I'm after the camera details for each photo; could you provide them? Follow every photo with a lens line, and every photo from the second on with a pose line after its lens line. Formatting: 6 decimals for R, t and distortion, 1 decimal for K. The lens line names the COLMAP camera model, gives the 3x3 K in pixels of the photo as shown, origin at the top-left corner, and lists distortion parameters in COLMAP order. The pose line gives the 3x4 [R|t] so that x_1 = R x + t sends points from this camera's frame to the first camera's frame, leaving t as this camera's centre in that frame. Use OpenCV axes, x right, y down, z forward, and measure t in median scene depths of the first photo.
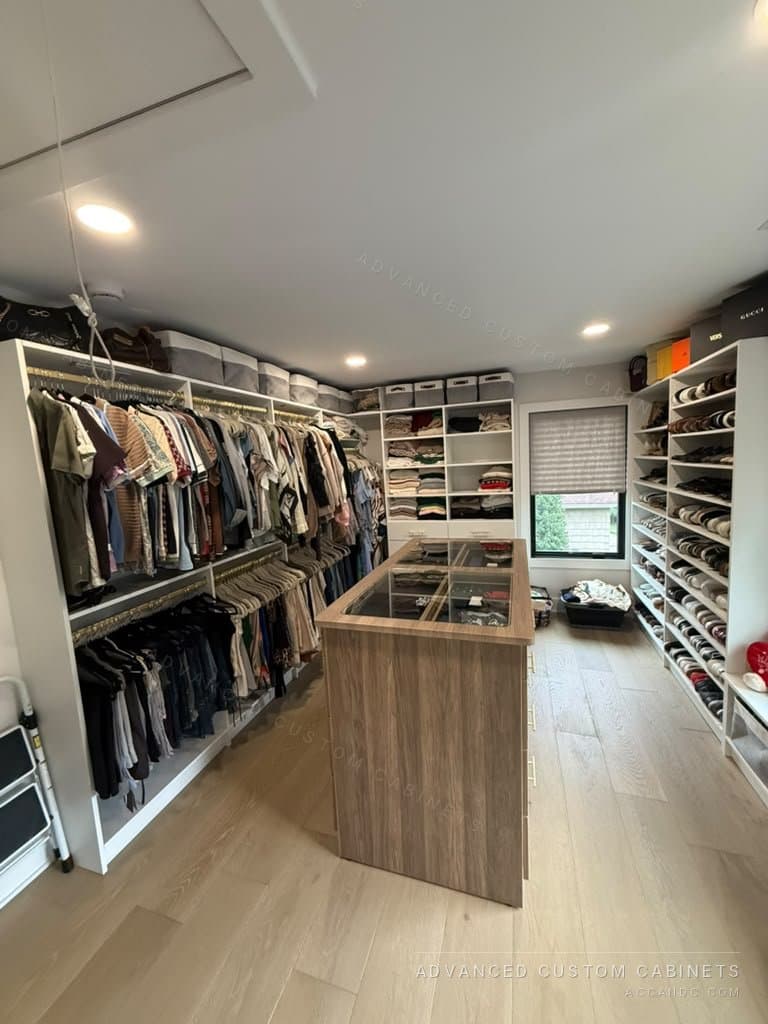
lens RADIAL K [[406.2, 0, 386.4], [0, 406.2, 512.0], [0, 0, 1]] dist [0.007641, -0.000001]
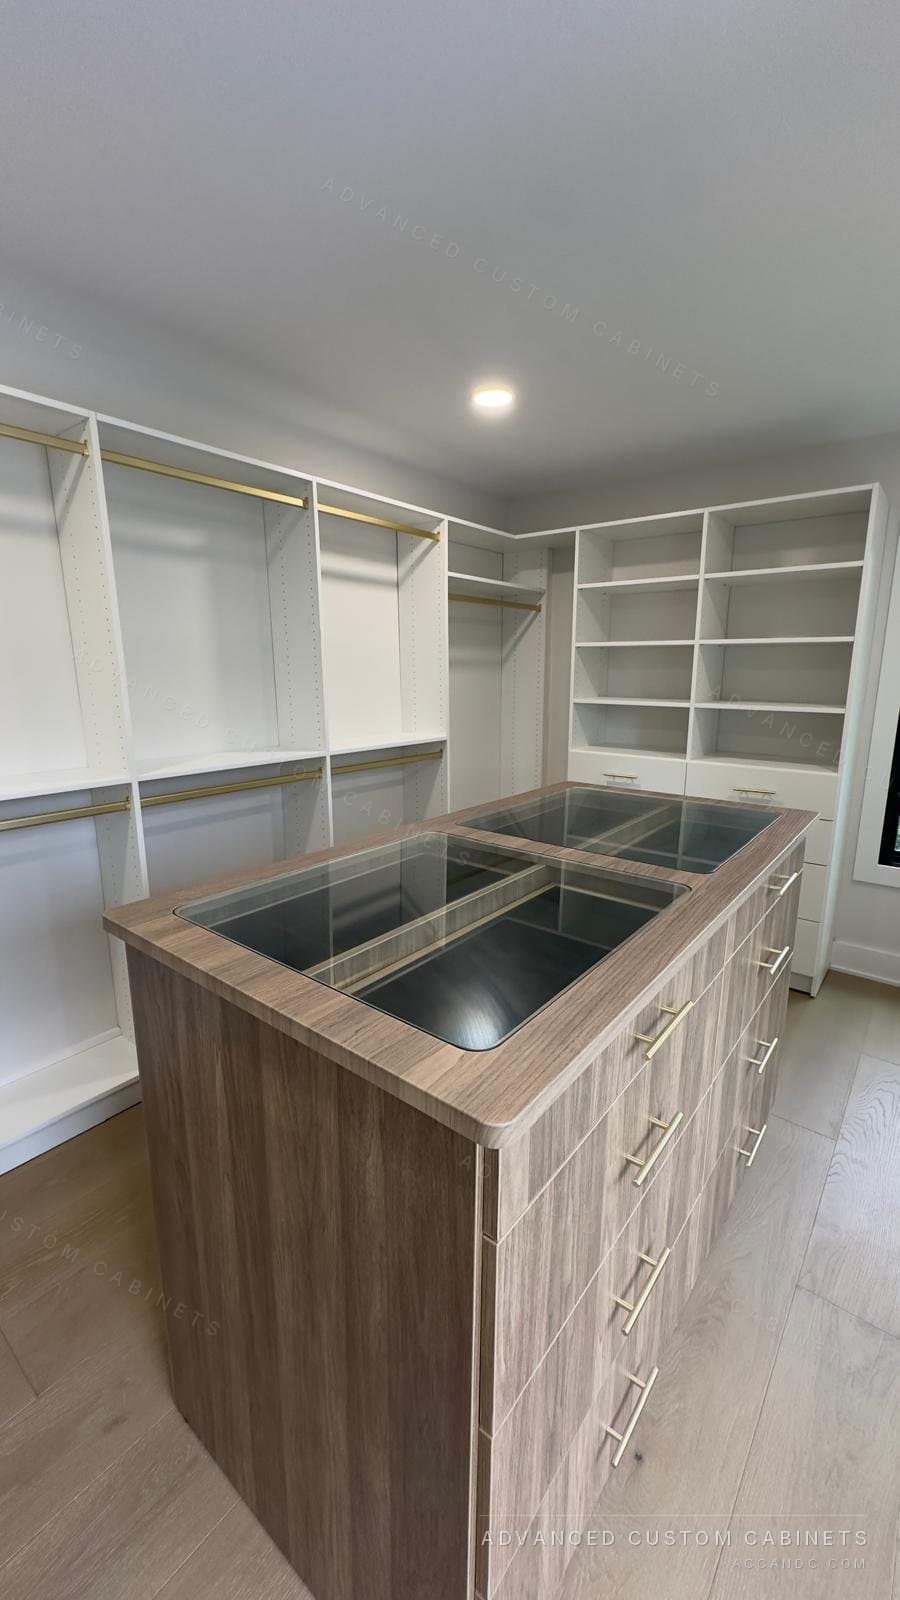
lens RADIAL K [[638.5, 0, 454.7], [0, 638.5, 799.3], [0, 0, 1]] dist [-0.001891, 0.000321]
pose [[0.934852, 0.127782, -0.331245, 0.384544], [-0.098404, 0.989690, 0.104067, 0.040044], [0.341128, -0.064691, 0.937788, 0.510098]]
